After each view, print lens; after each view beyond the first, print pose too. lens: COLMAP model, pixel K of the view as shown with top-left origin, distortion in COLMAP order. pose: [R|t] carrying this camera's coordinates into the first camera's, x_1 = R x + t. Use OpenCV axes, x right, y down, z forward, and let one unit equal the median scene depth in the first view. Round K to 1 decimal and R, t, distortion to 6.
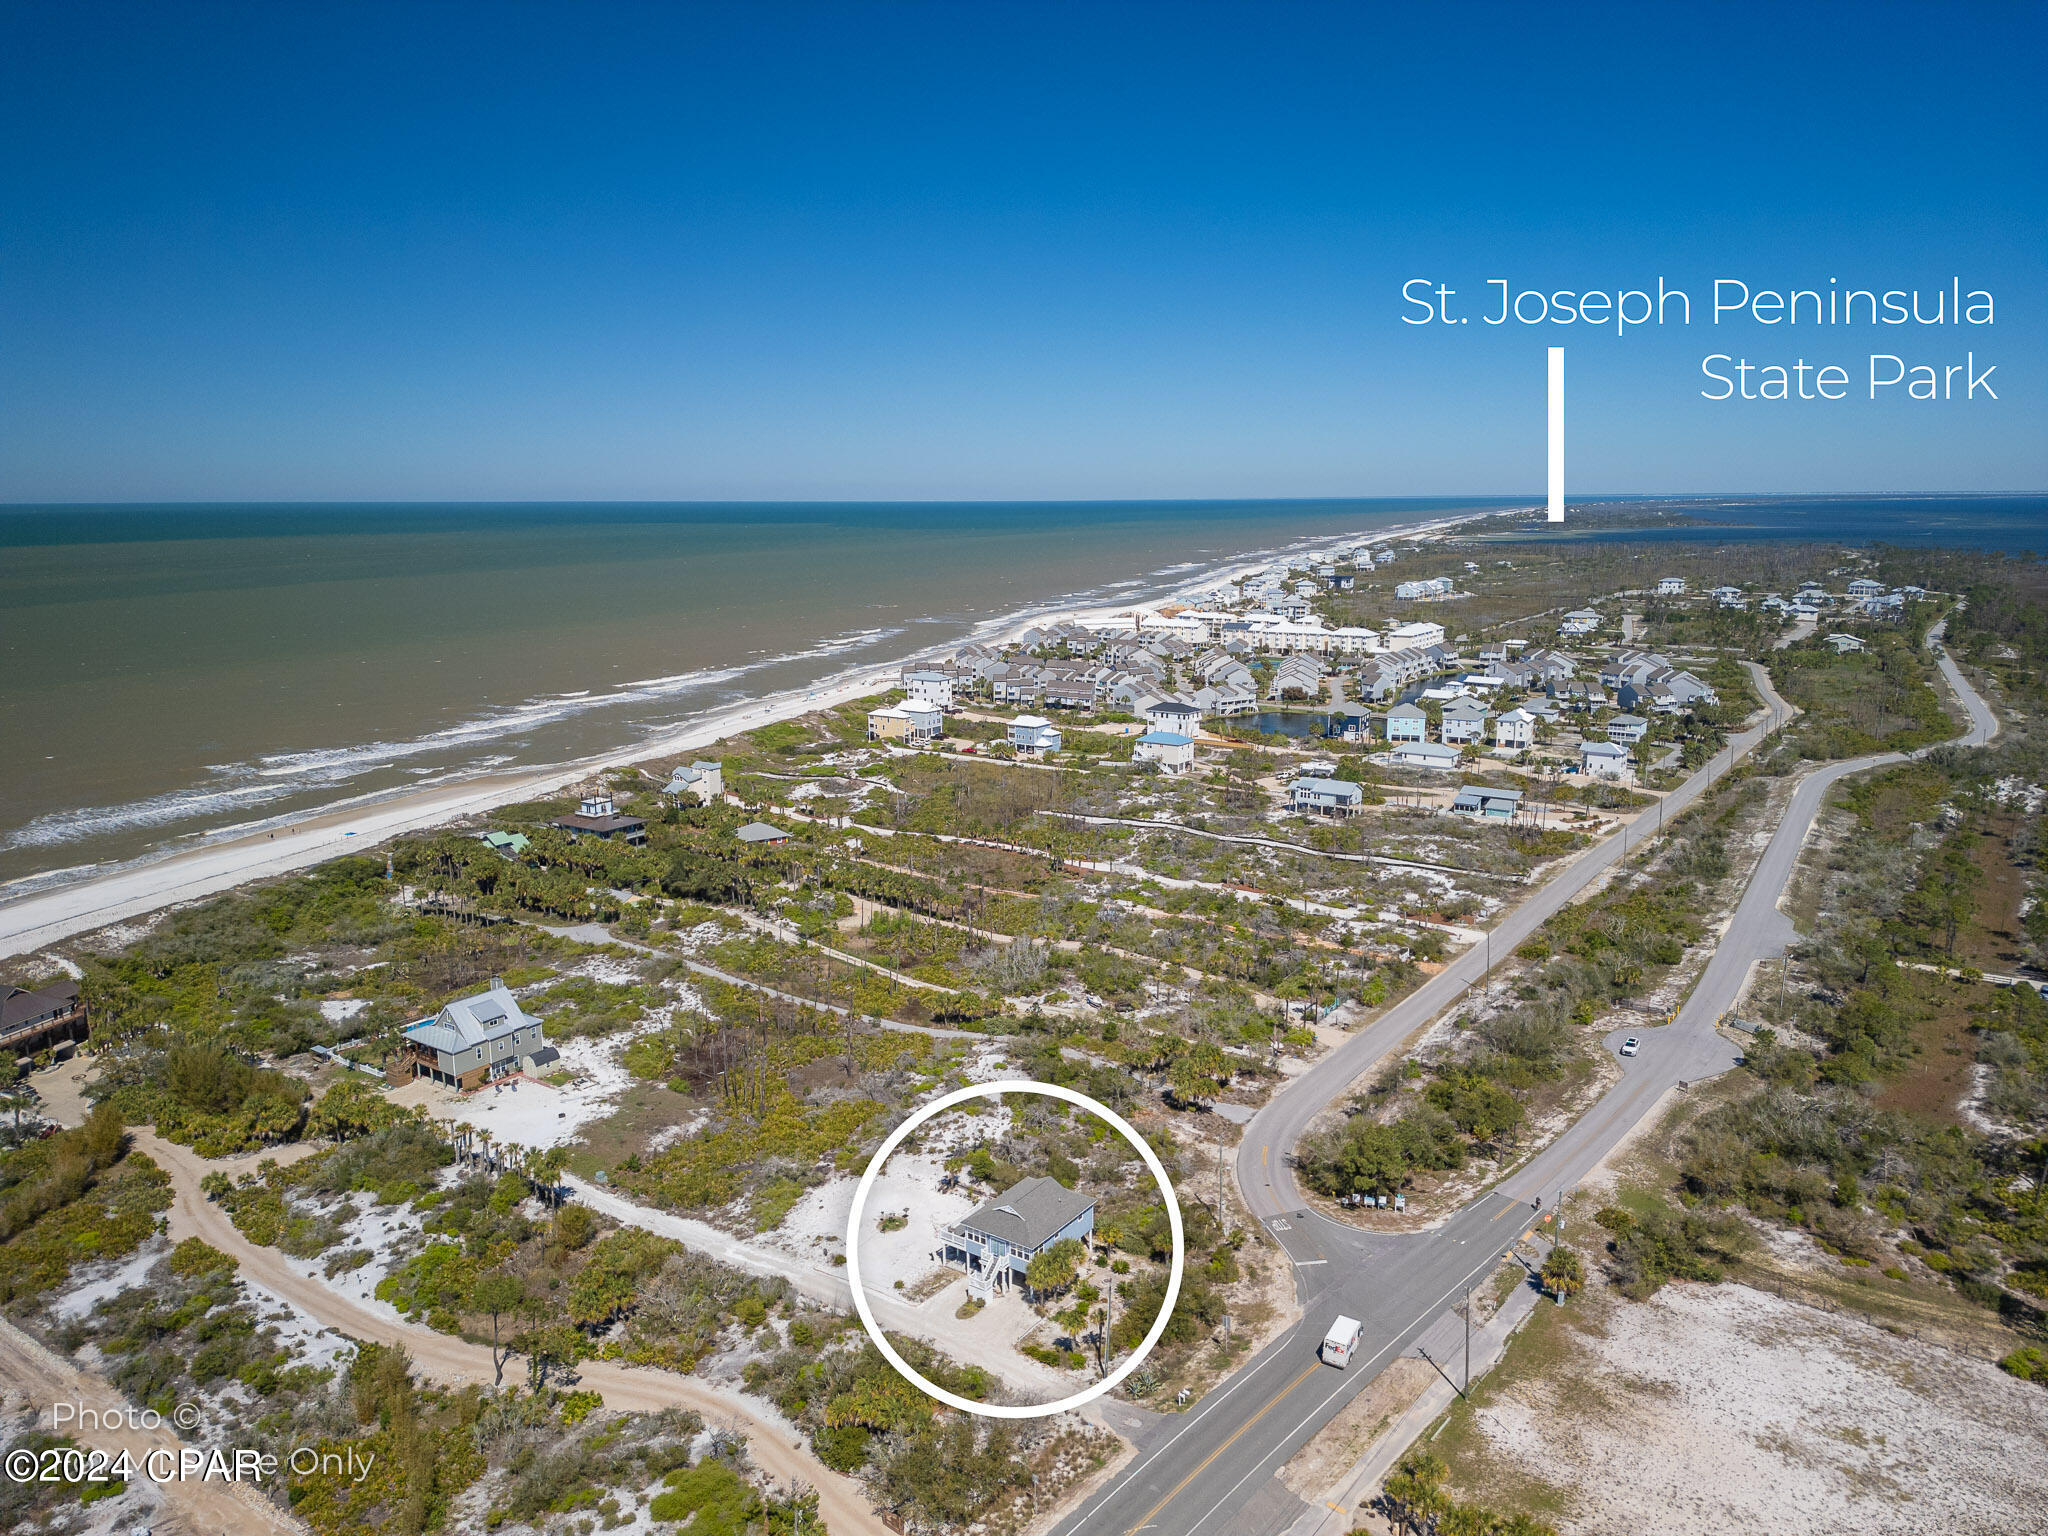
lens RADIAL K [[1437.2, 0, 1011.0], [0, 1437.2, 769.6], [0, 0, 1]] dist [0.065697, -0.050384]
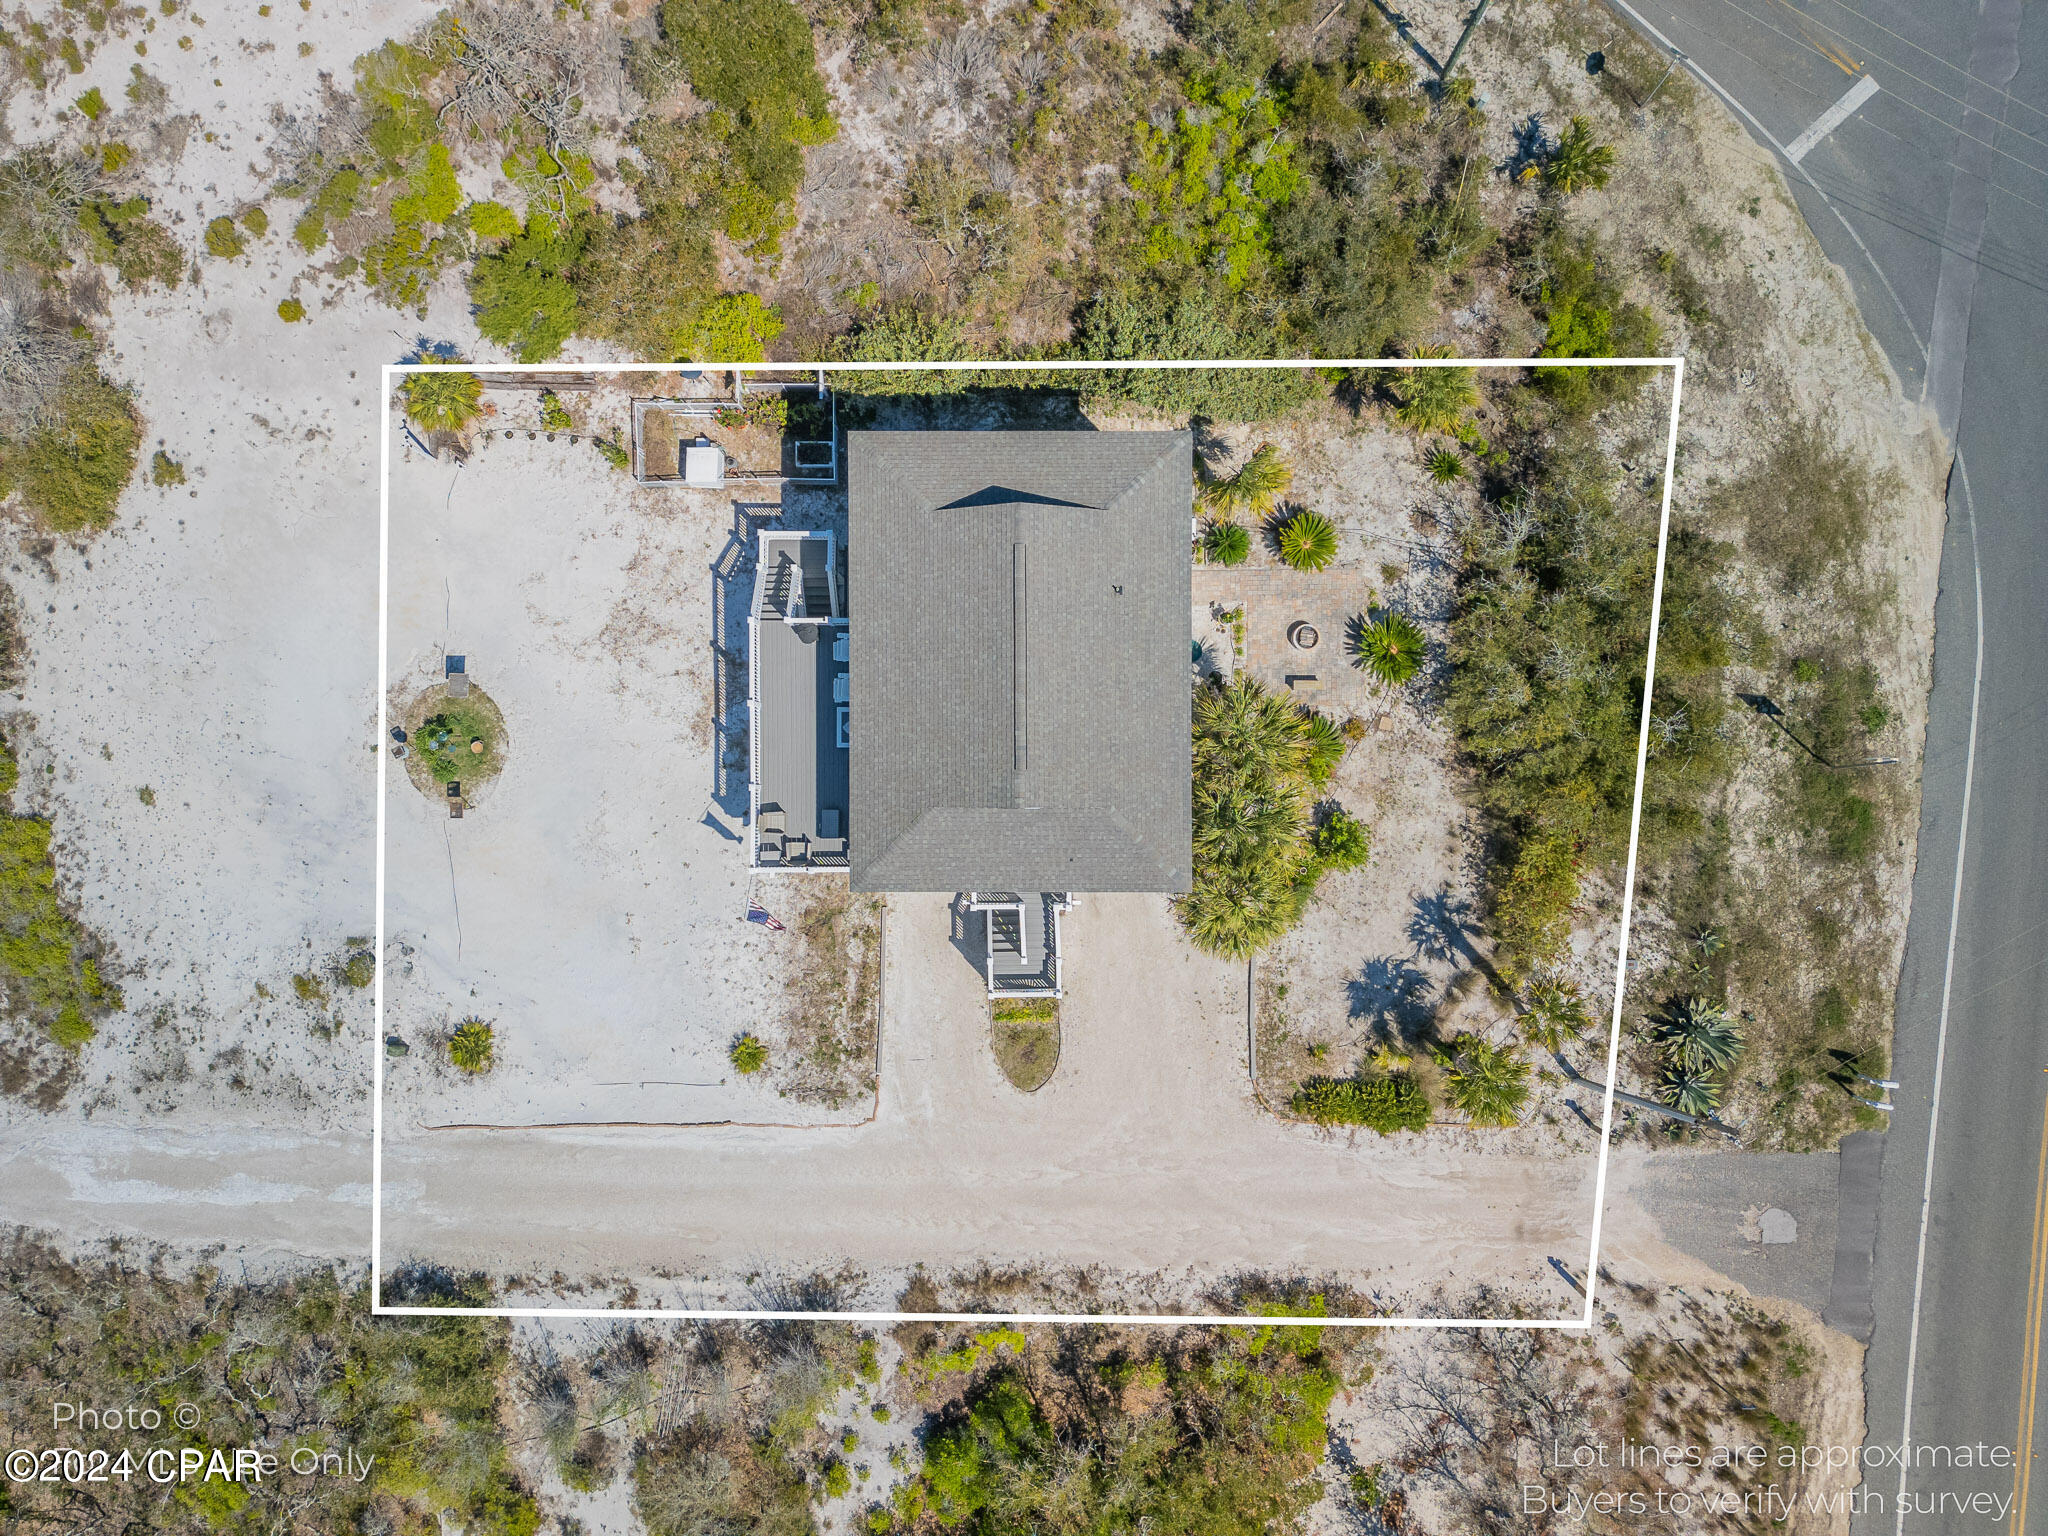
lens RADIAL K [[1437.2, 0, 1029.4], [0, 1437.2, 770.1], [0, 0, 1]] dist [0.065697, -0.050384]
pose [[0.813022, -0.582172, 0.008436, 0.001027], [0.103621, 0.158937, 0.981836, 0.056368], [-0.572938, -0.797380, 0.189545, 0.877999]]
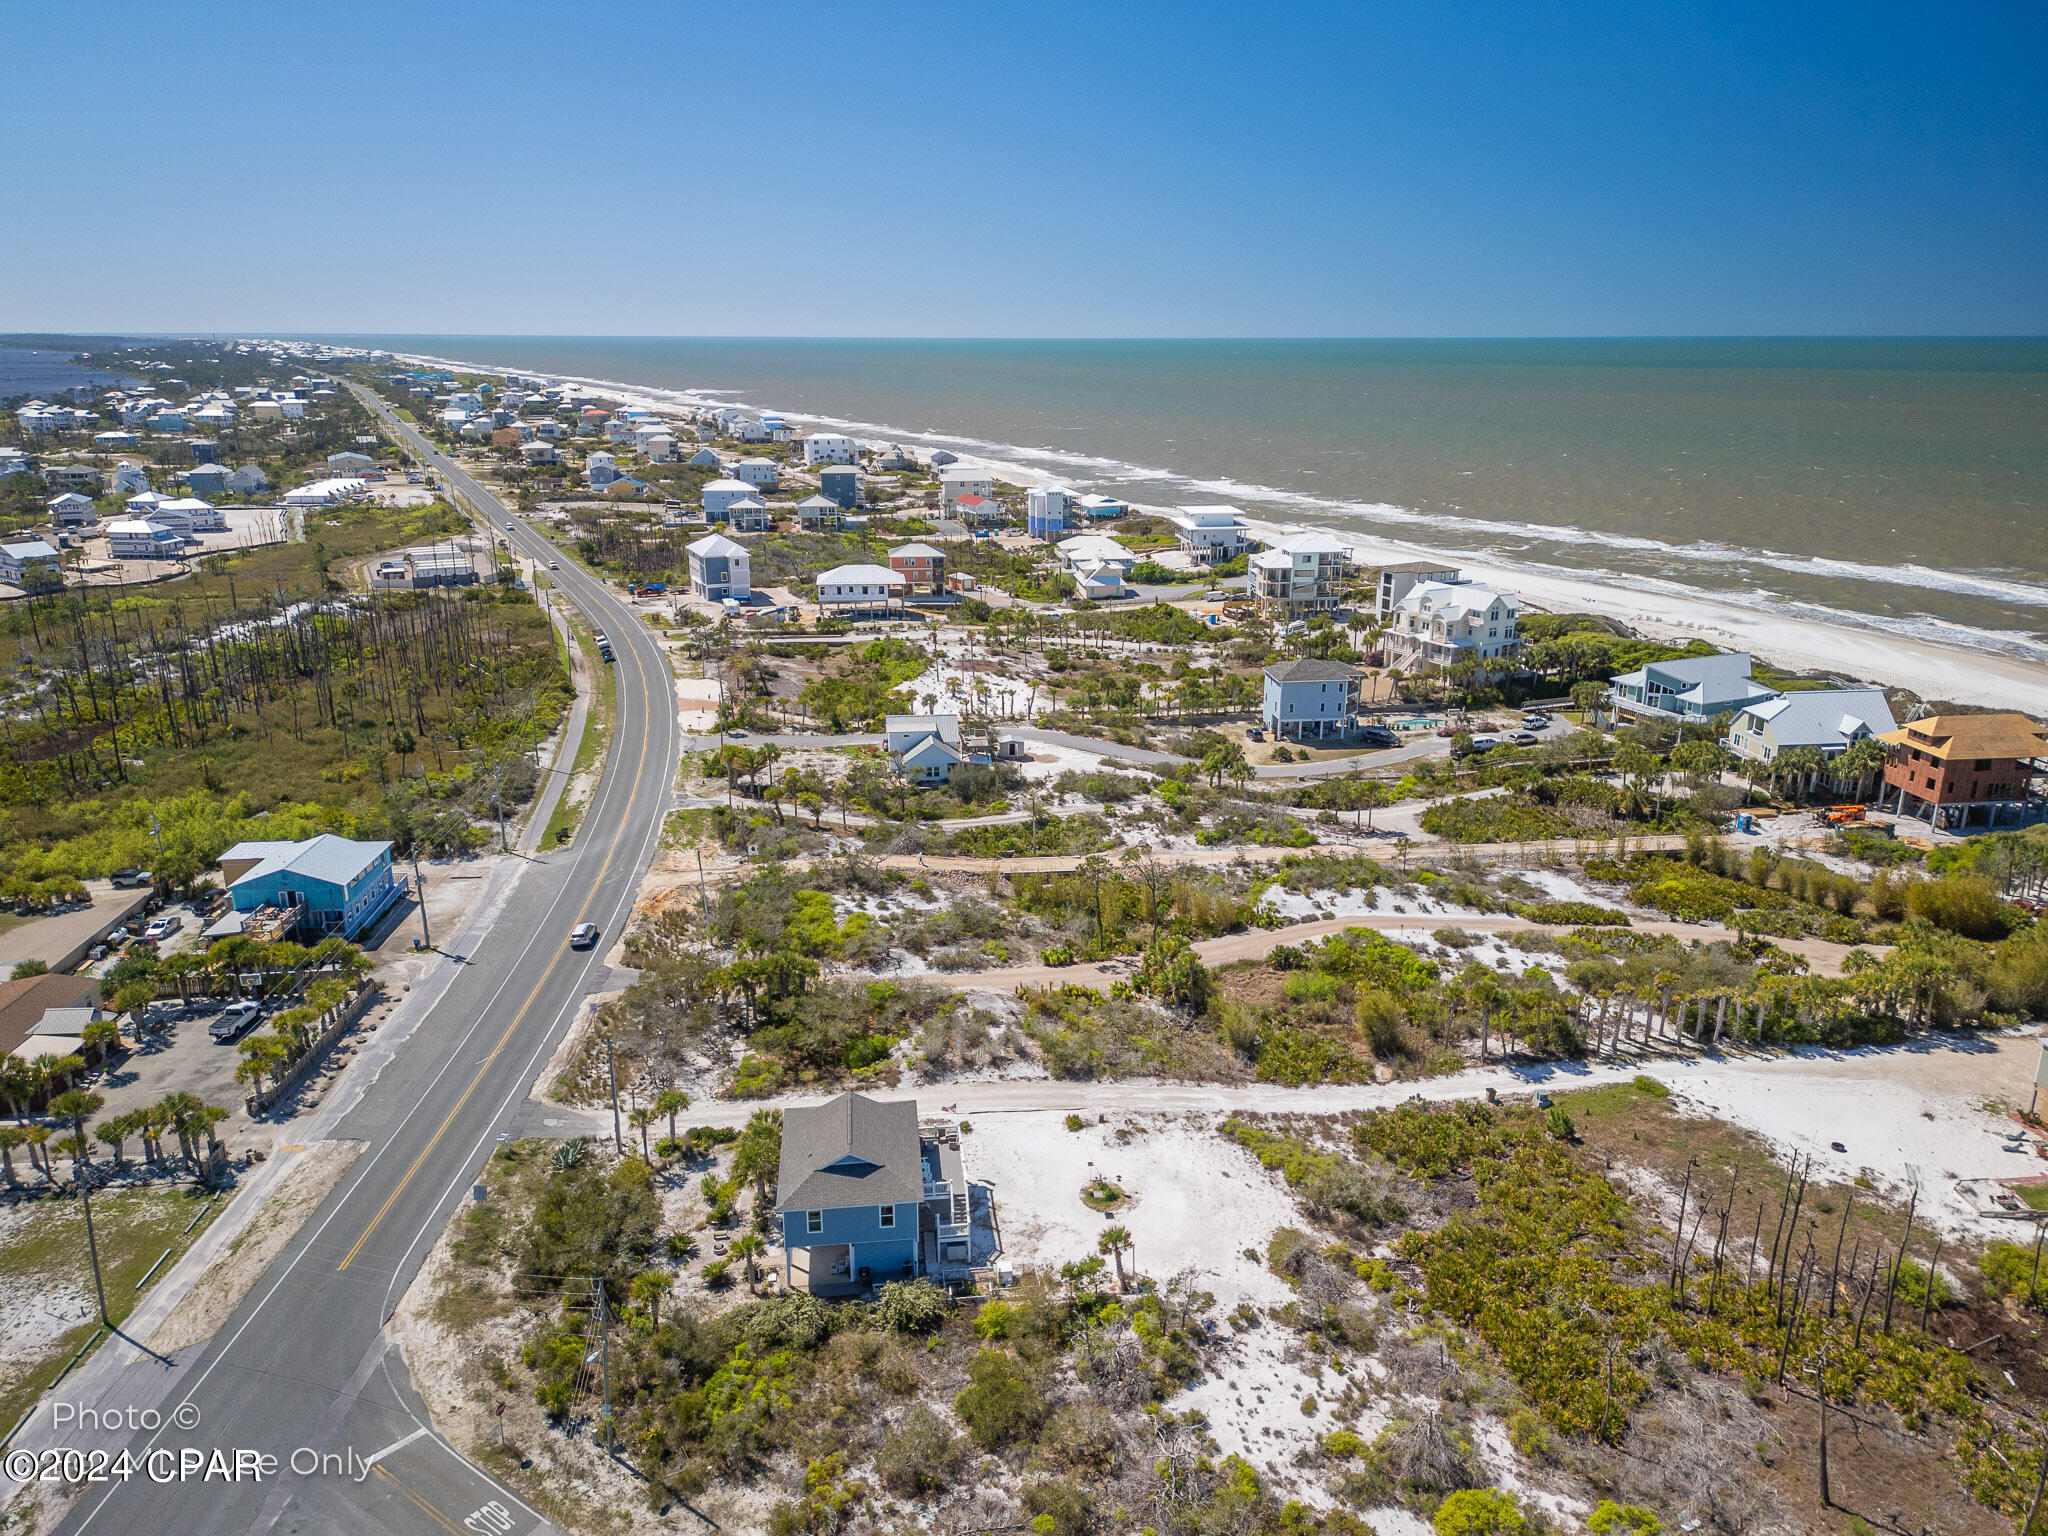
lens RADIAL K [[1437.2, 0, 1030.8], [0, 1437.2, 772.2], [0, 0, 1]] dist [0.065697, -0.050384]
pose [[-0.737835, 0.204502, -0.643256, 0.305613], [-0.122732, 0.896465, 0.425778, -0.112702], [0.663729, 0.393102, -0.636344, 1.300612]]
